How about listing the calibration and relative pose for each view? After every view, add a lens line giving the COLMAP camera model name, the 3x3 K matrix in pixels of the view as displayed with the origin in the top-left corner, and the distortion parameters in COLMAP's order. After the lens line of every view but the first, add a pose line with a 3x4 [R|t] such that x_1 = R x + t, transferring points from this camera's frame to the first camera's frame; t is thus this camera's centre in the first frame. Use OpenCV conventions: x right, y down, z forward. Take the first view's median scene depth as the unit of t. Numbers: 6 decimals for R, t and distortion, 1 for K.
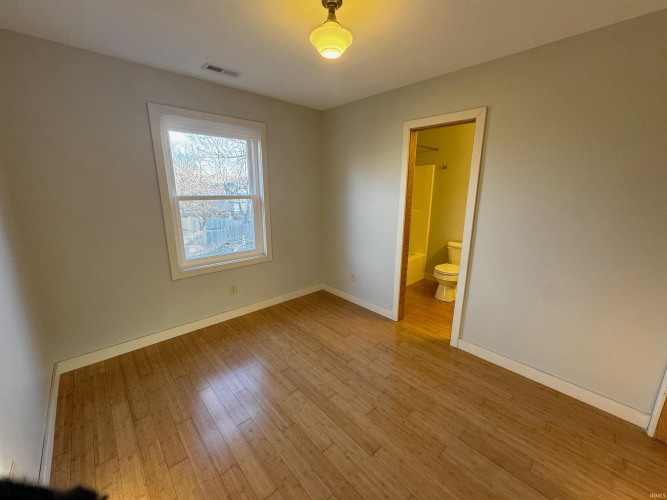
lens RADIAL K [[265.7, 0, 335.6], [0, 265.7, 249.5], [0, 0, 1]] dist [0.003593, 0.000187]
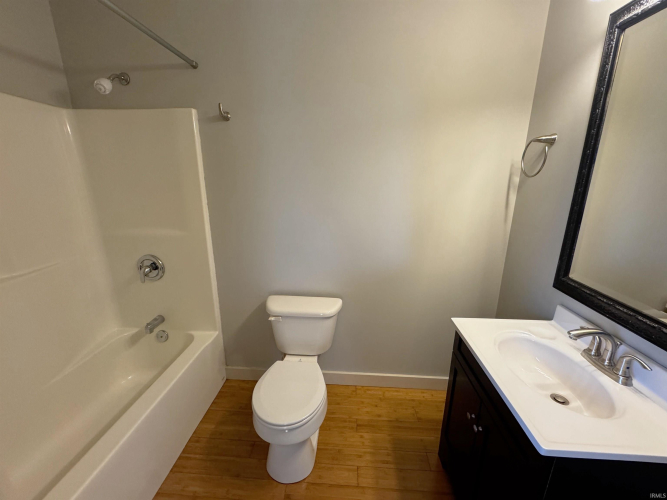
lens RADIAL K [[265.7, 0, 334.6], [0, 265.7, 246.8], [0, 0, 1]] dist [0.003593, 0.000187]
pose [[0.724214, -0.179999, 0.665668, 0.231571], [0.159255, 0.982893, 0.092516, -0.131447], [-0.670933, 0.039009, 0.740491, 0.603131]]
